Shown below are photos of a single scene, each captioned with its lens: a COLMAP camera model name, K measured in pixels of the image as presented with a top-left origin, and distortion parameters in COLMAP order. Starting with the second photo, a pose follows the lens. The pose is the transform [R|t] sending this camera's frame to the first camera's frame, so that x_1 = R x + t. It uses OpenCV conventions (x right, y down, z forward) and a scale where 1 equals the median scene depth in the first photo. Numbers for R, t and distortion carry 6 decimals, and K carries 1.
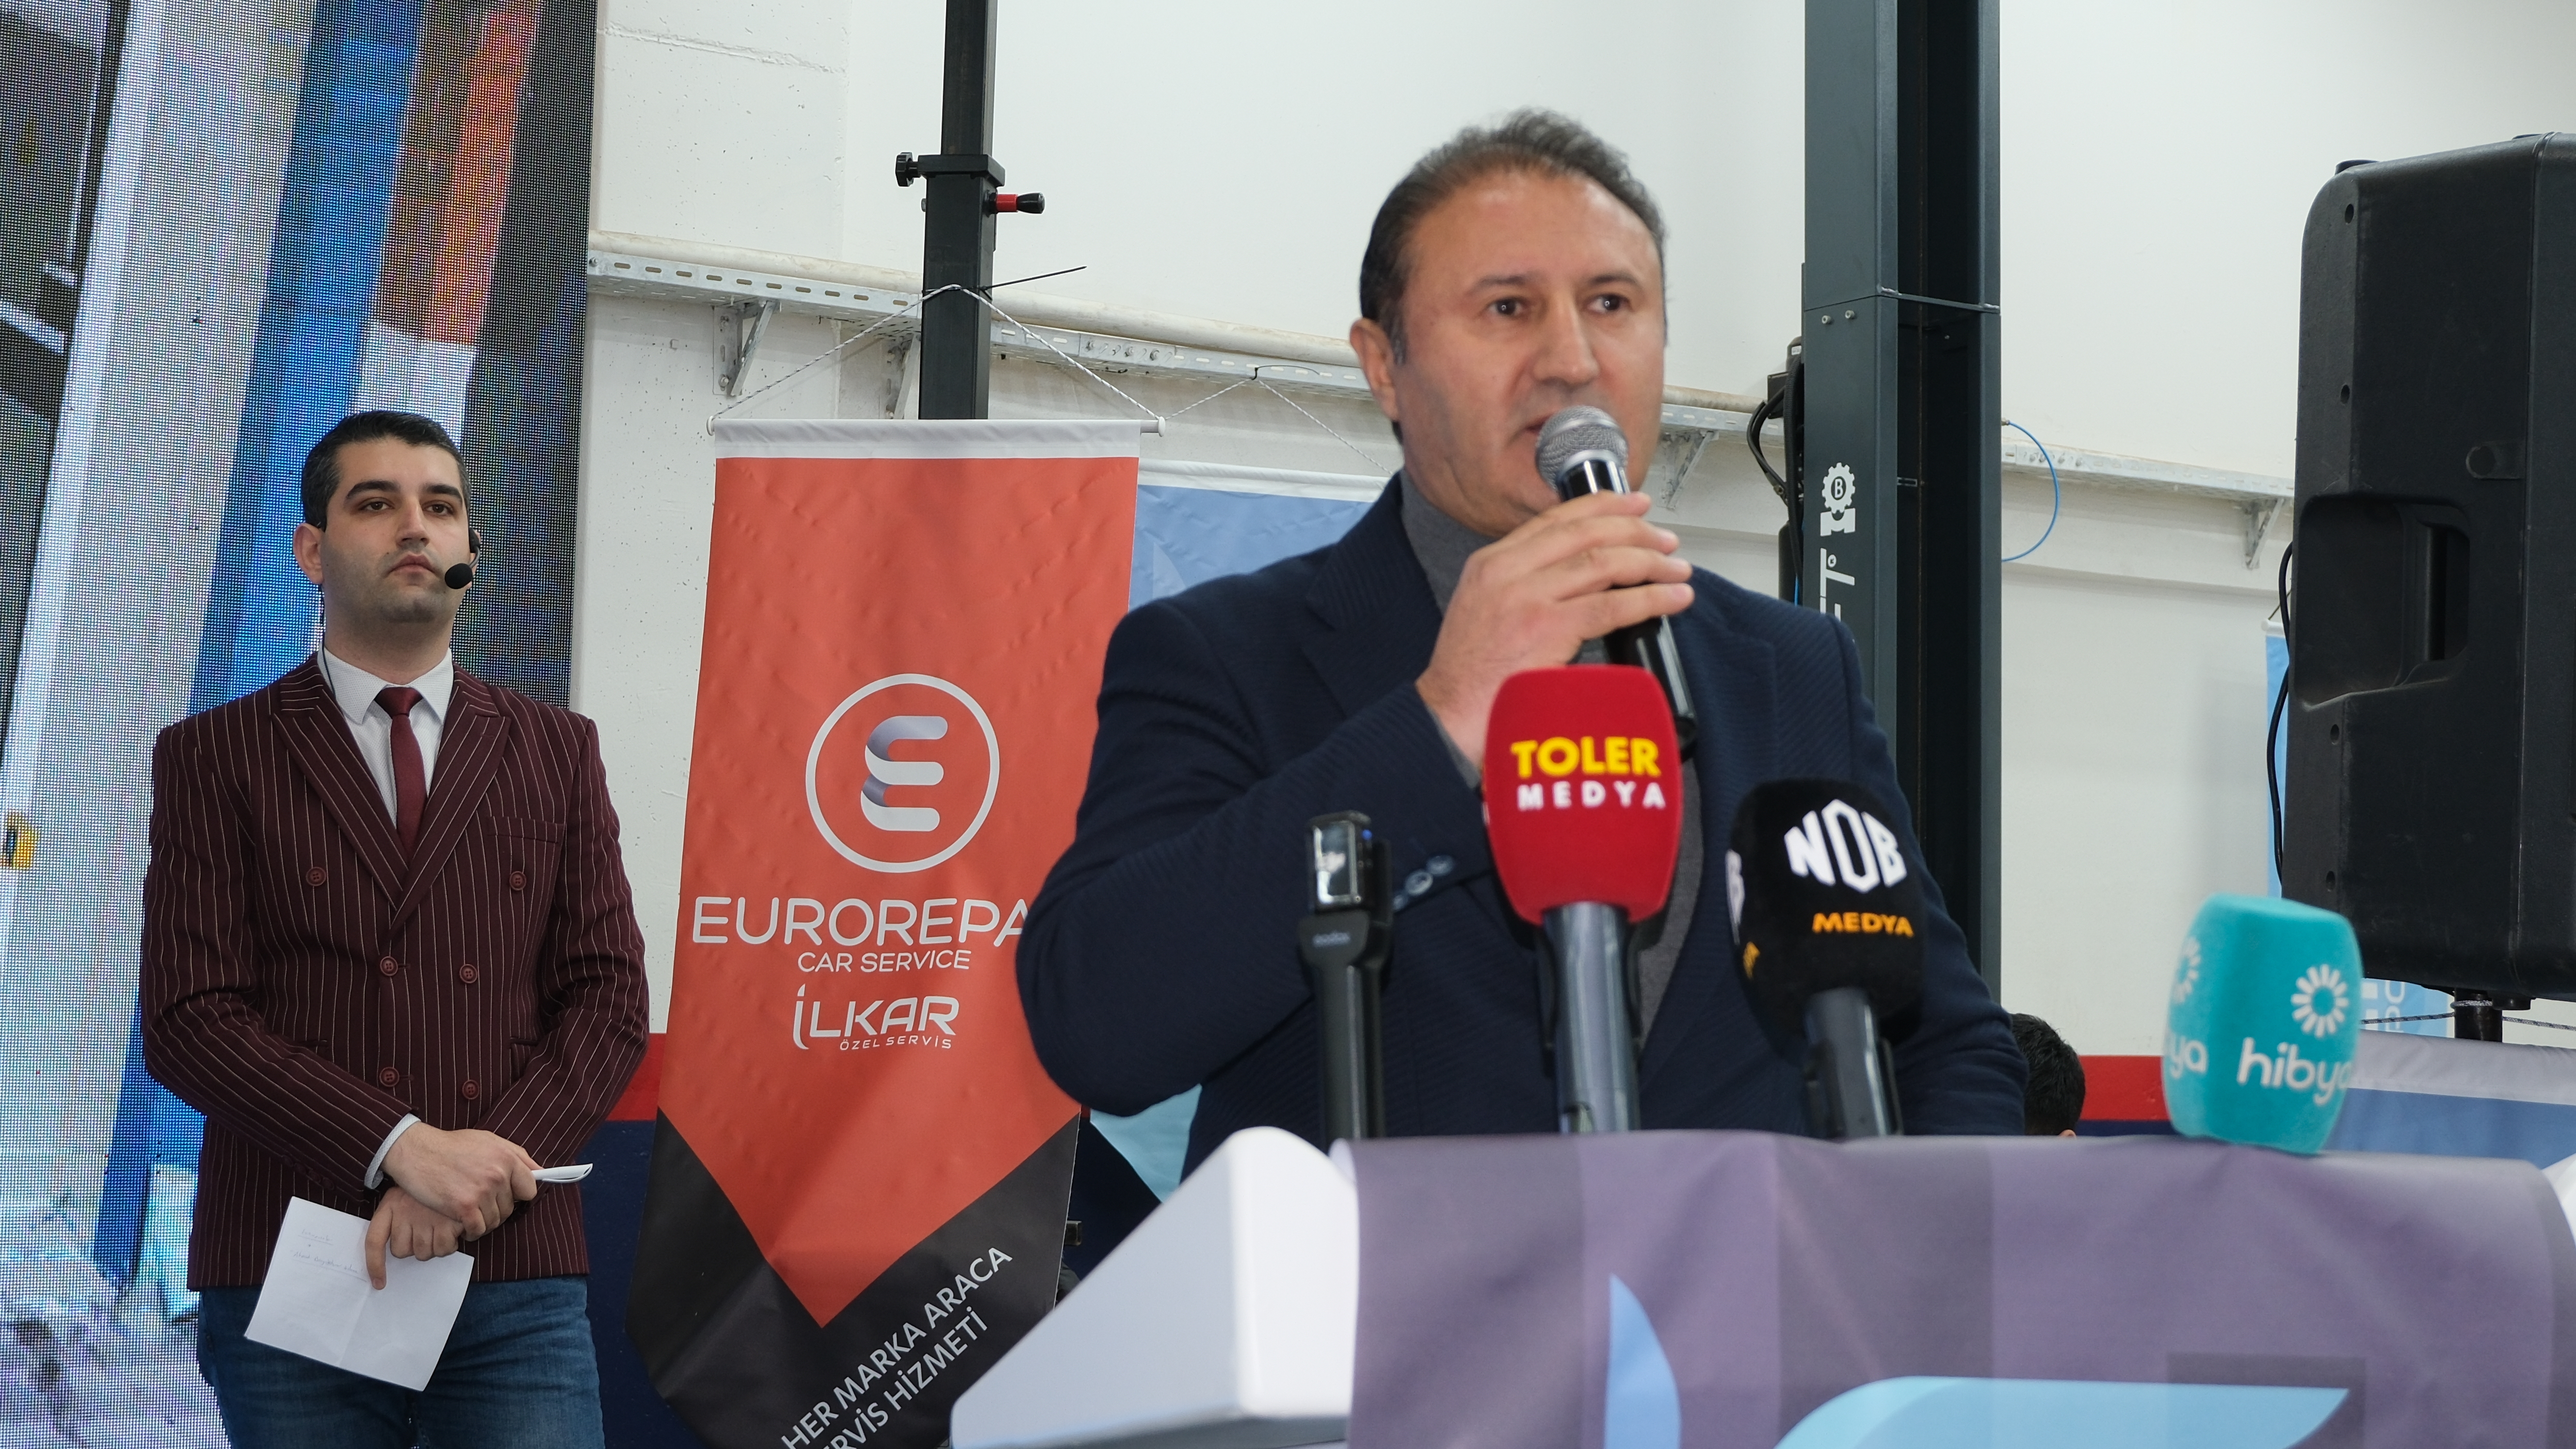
lens RADIAL K [[3995.1, 0, 1299.2], [0, 3995.1, 753.1], [0, 0, 1]] dist [-0.028141, 0.000000]
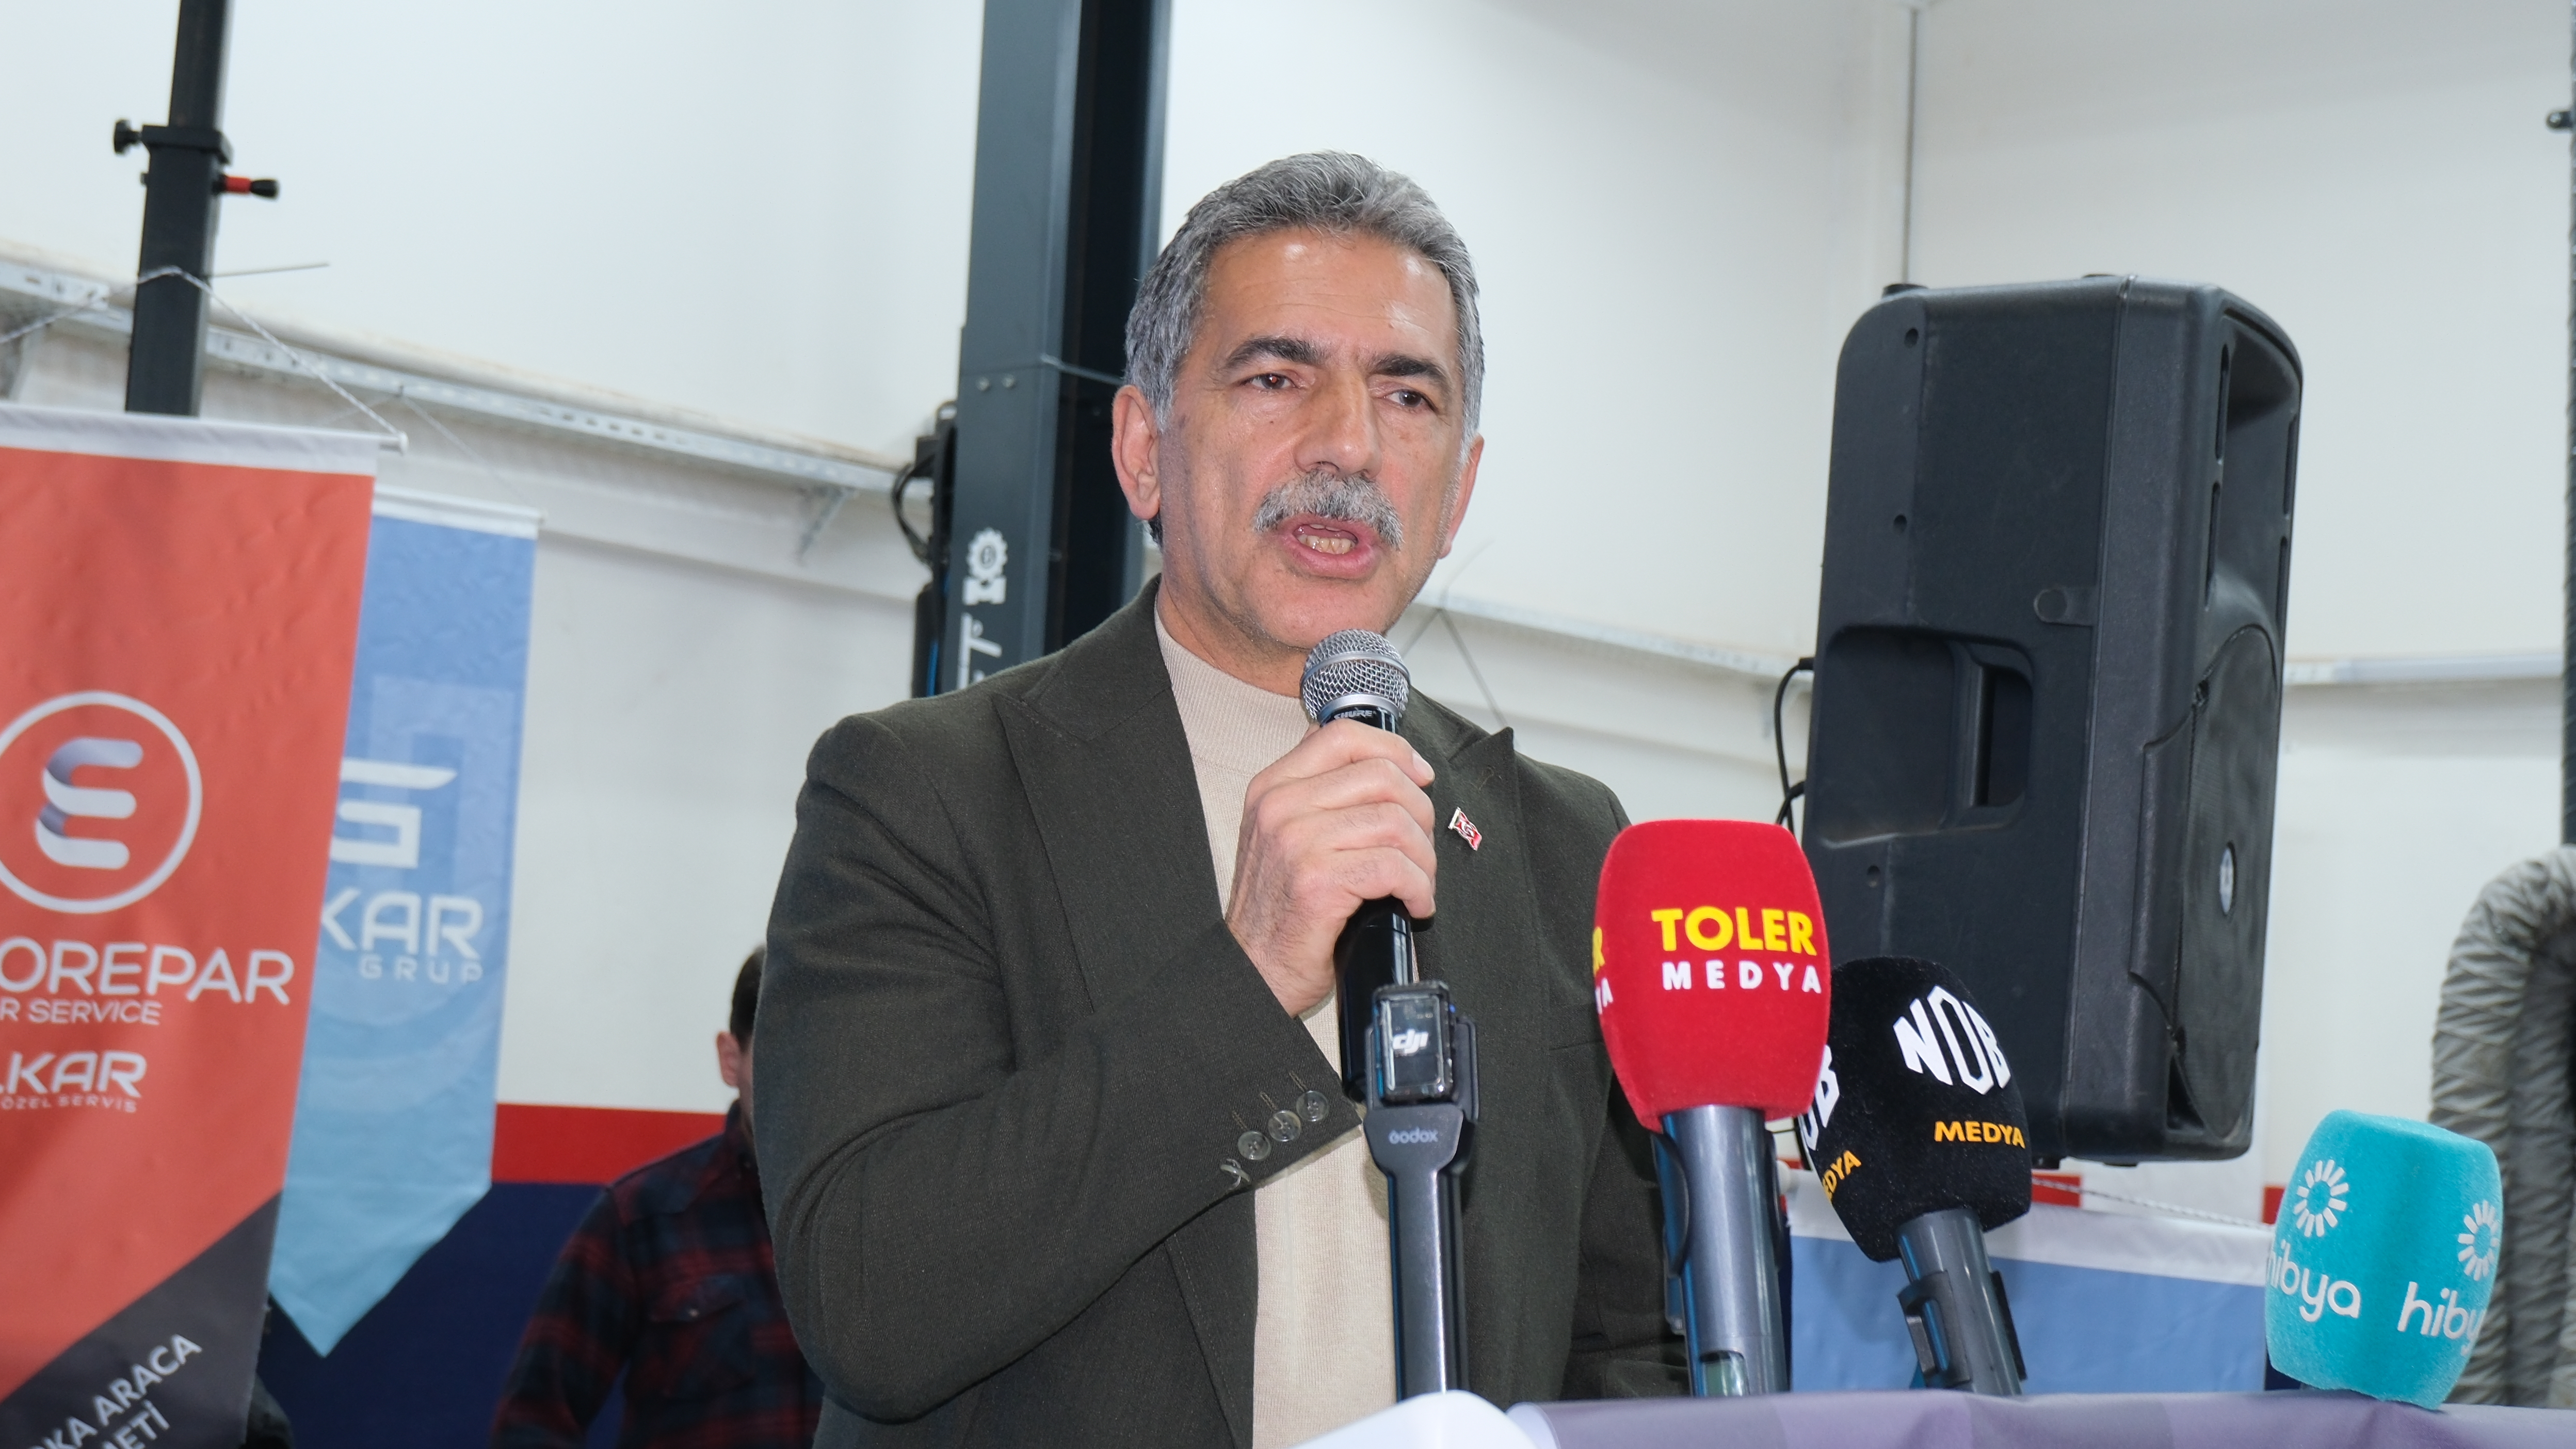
lens RADIAL K [[3880.4, 0, 1289.0], [0, 3880.4, 733.6], [0, 0, 1]] dist [-0.017486, 0.000000]
pose [[0.959241, 0.062660, 0.275554, -0.078965], [-0.058096, 0.998005, -0.024703, -0.004454], [-0.276552, 0.007687, 0.960968, 0.082223]]
